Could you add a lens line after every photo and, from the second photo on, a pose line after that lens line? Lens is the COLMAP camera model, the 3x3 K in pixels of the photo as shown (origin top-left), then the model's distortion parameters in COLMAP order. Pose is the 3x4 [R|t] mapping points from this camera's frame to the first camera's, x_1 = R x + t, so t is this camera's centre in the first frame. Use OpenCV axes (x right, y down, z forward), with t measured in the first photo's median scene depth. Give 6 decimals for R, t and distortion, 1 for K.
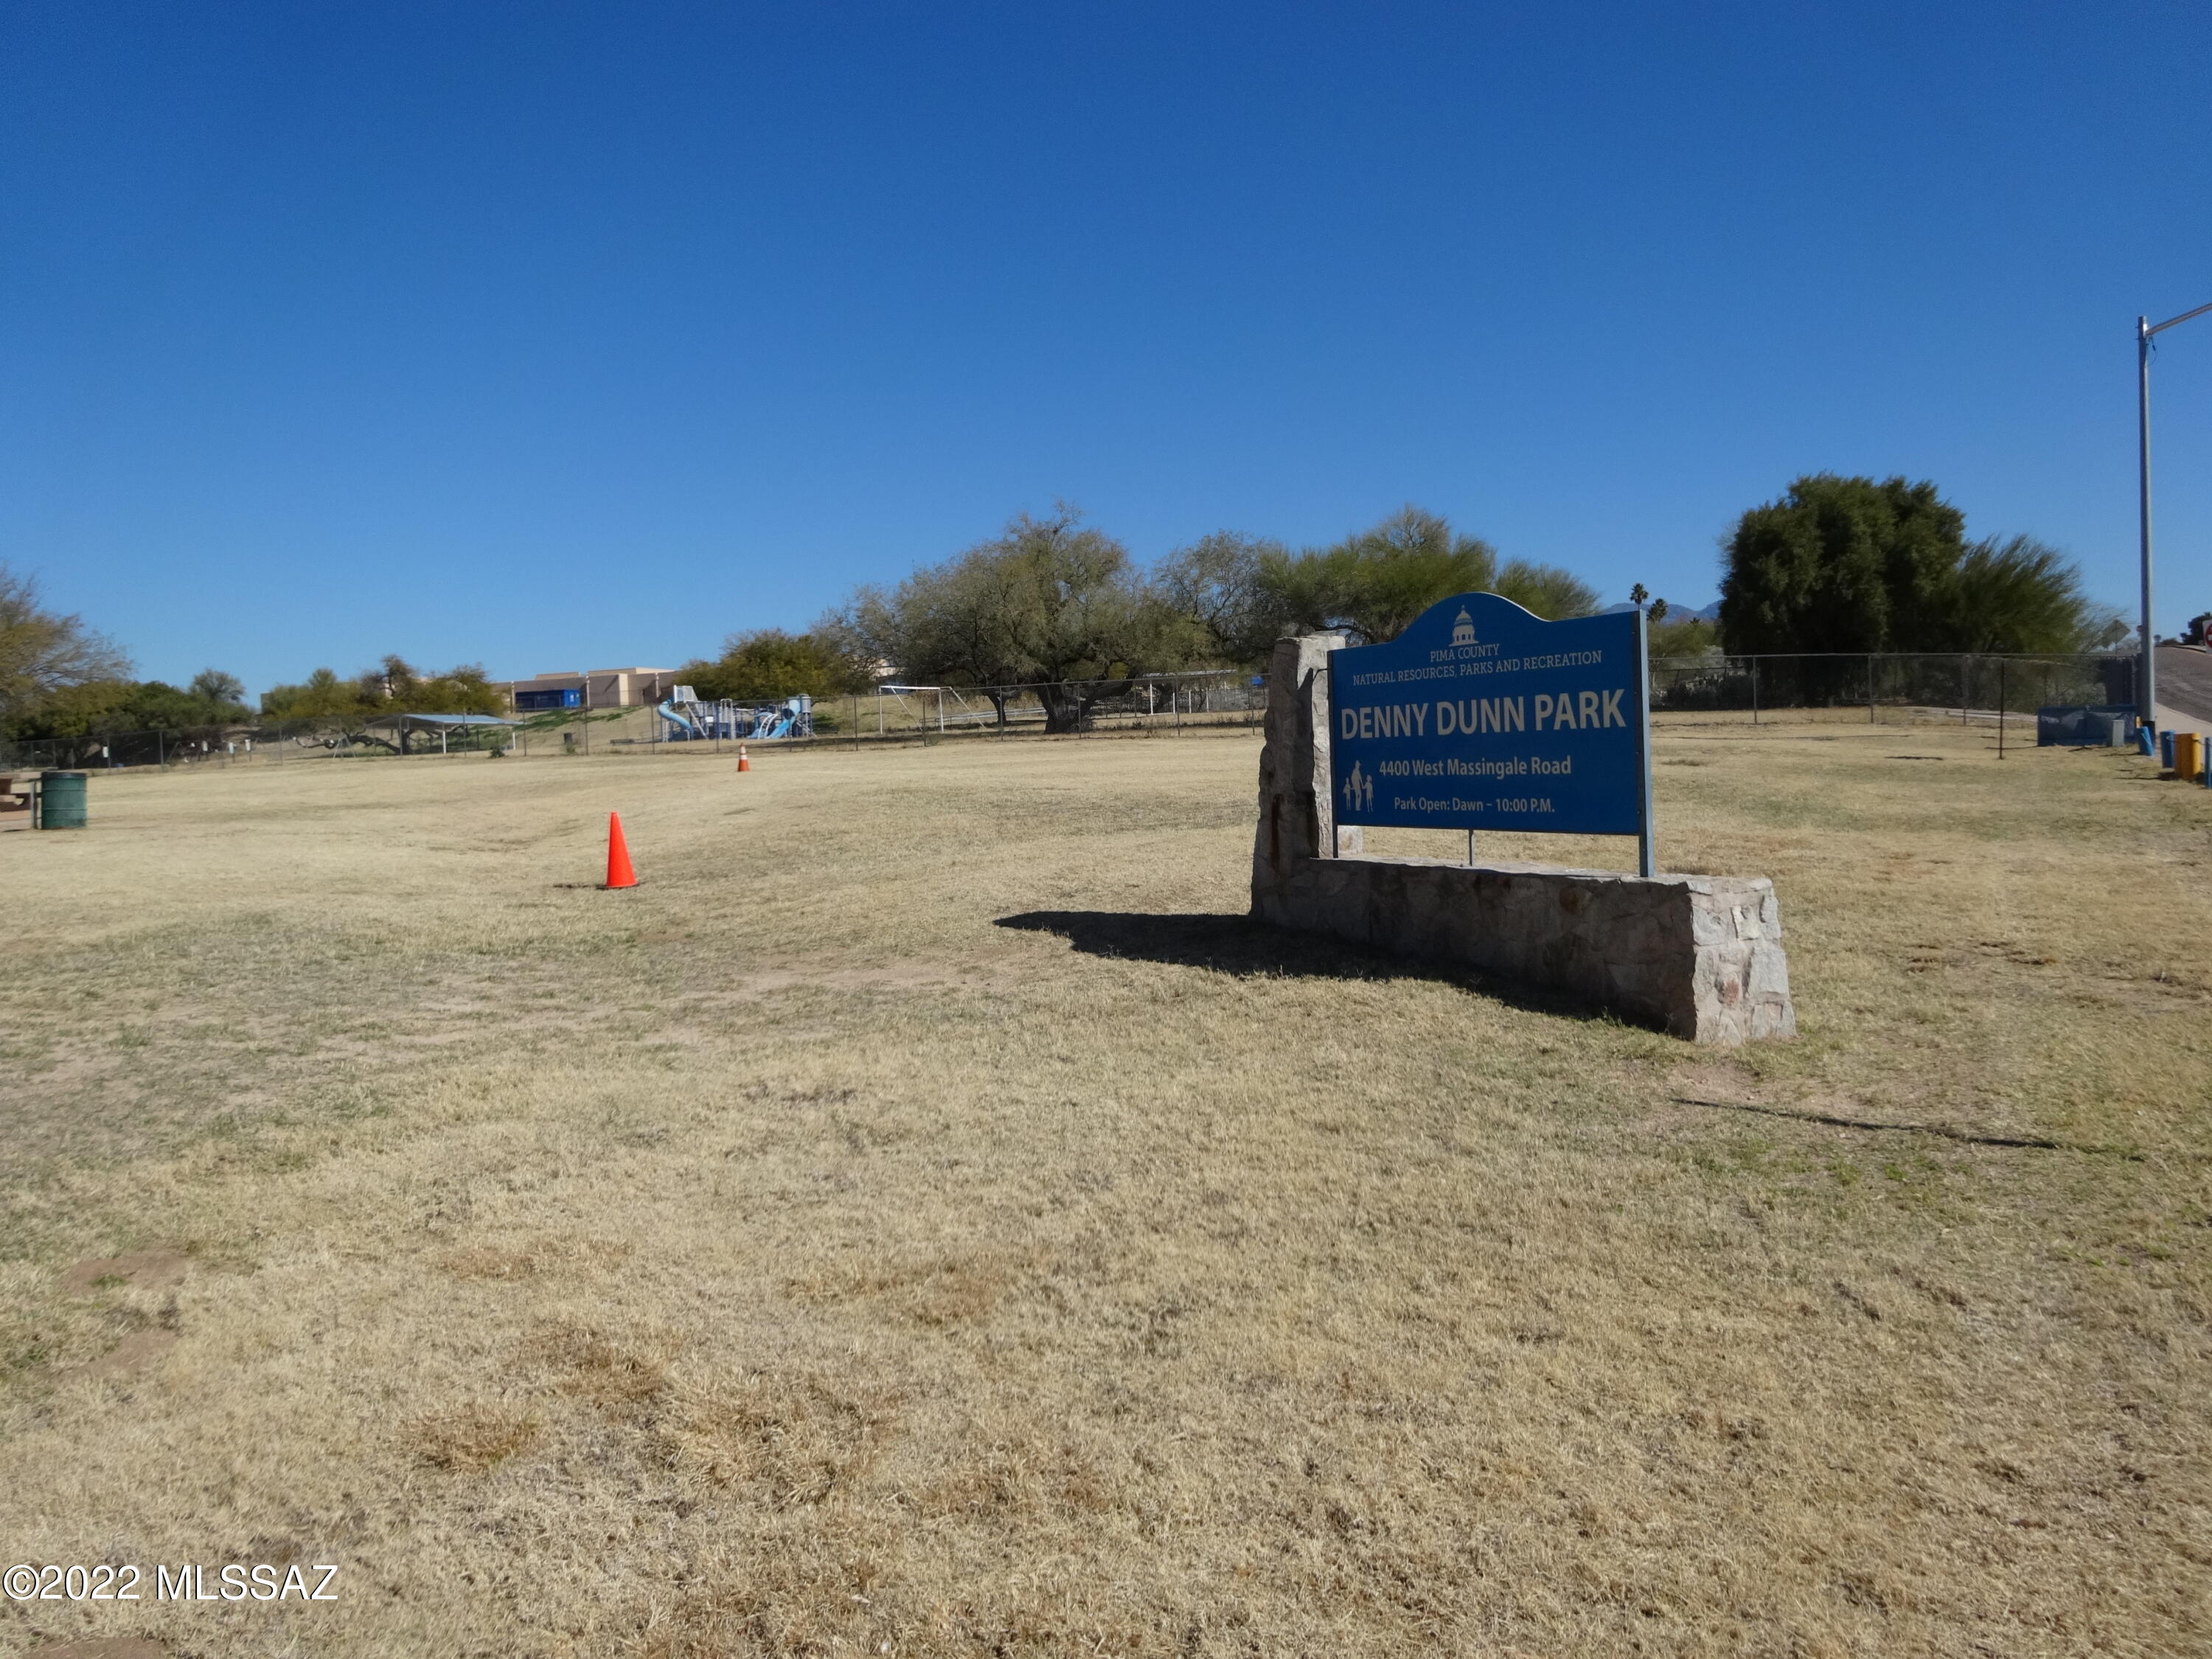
lens RADIAL K [[1625.3, 0, 1111.5], [0, 1625.3, 829.0], [0, 0, 1]] dist [-0.009881, 0.001272]
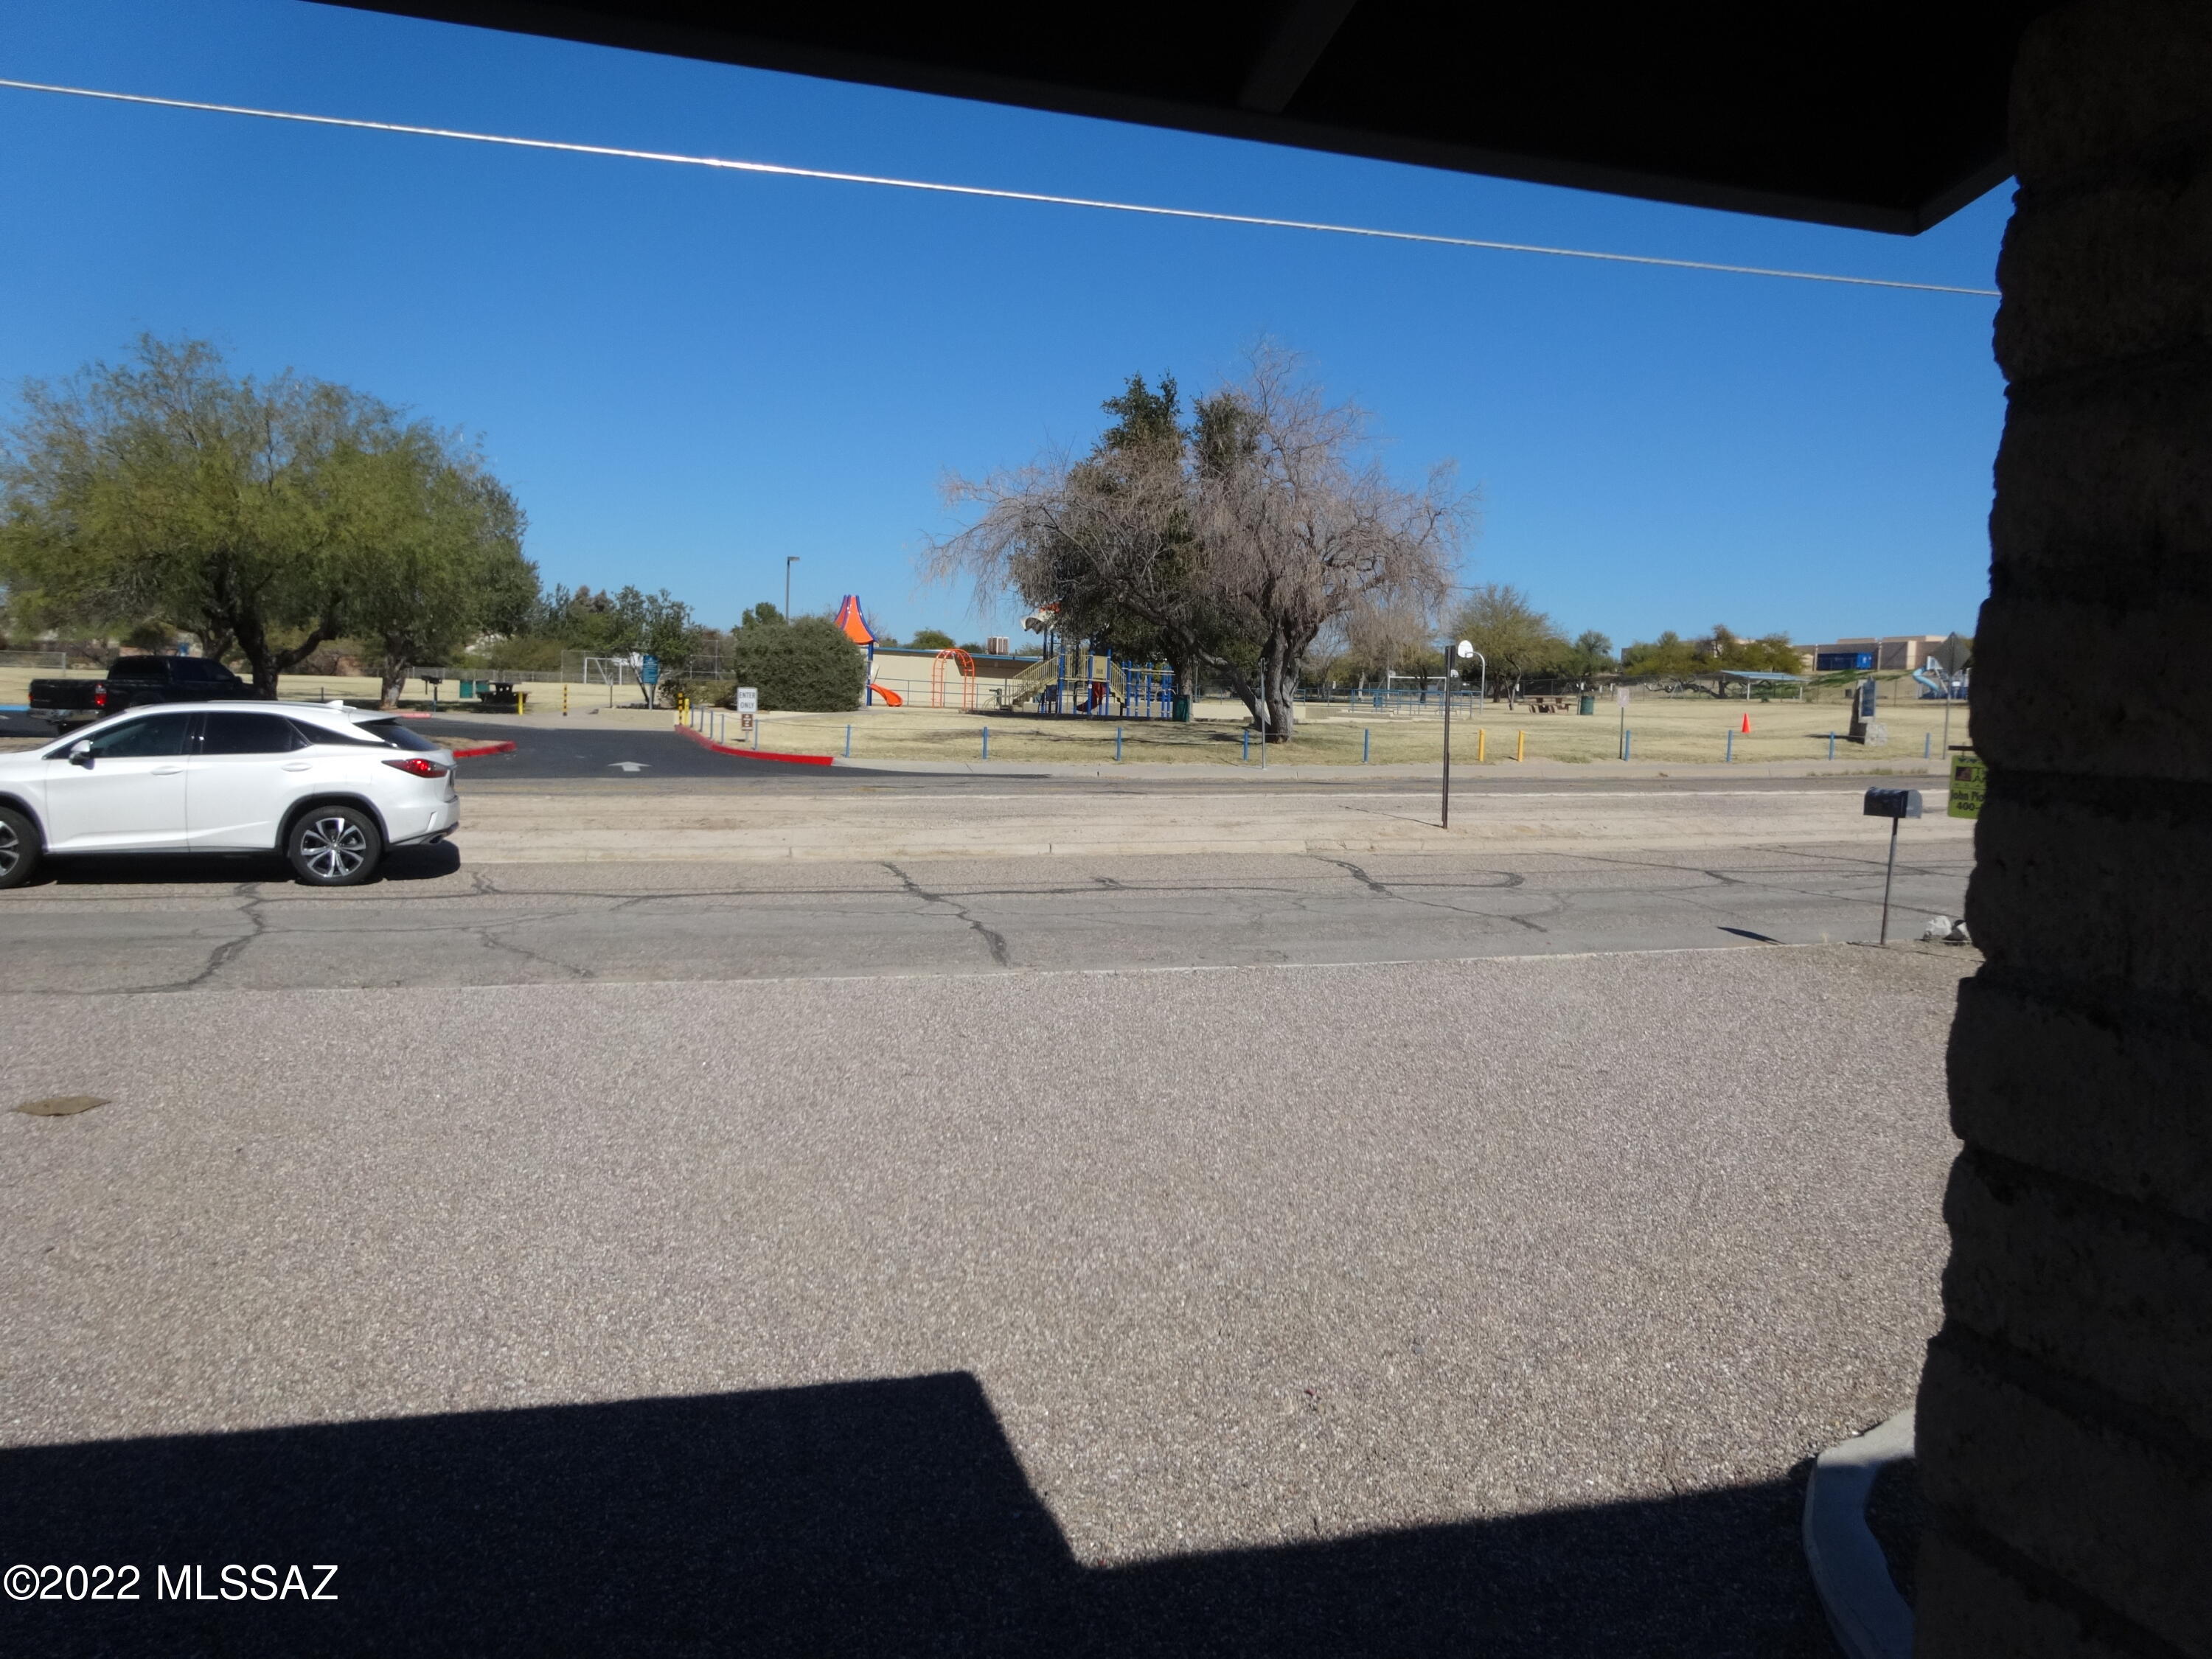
lens RADIAL K [[1625.3, 0, 1111.5], [0, 1625.3, 829.0], [0, 0, 1]] dist [-0.009881, 0.001272]
pose [[0.711666, 0.105427, -0.694562, 0.129743], [-0.084068, 0.994351, 0.064794, 0.013757], [0.697470, 0.012279, 0.716509, -0.271589]]
